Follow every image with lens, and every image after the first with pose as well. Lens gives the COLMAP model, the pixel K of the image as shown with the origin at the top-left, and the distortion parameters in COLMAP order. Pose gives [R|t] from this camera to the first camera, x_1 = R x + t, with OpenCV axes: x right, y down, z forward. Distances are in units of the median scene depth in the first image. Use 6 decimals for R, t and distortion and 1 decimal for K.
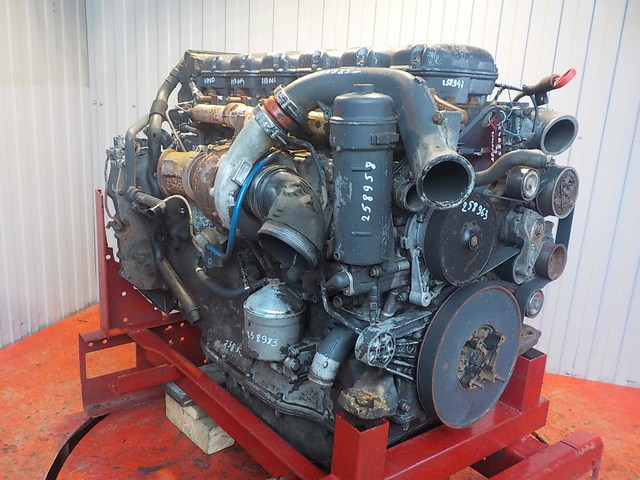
lens RADIAL K [[580.0, 0, 320.0], [0, 580.0, 240.0], [0, 0, 1]] dist [0.007143, -0.001074]
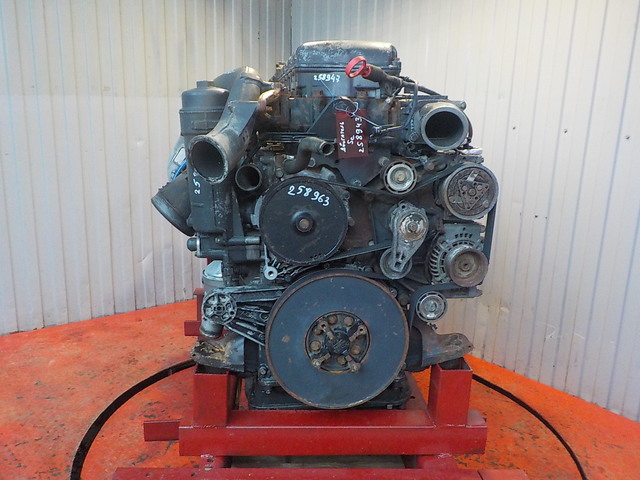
lens RADIAL K [[580.0, 0, 320.0], [0, 580.0, 240.0], [0, 0, 1]] dist [0.007143, -0.001074]
pose [[0.836238, 0.107787, -0.537668, 0.500103], [-0.122226, 0.992463, 0.008862, 0.010564], [0.534571, 0.058306, 0.843110, 0.068343]]
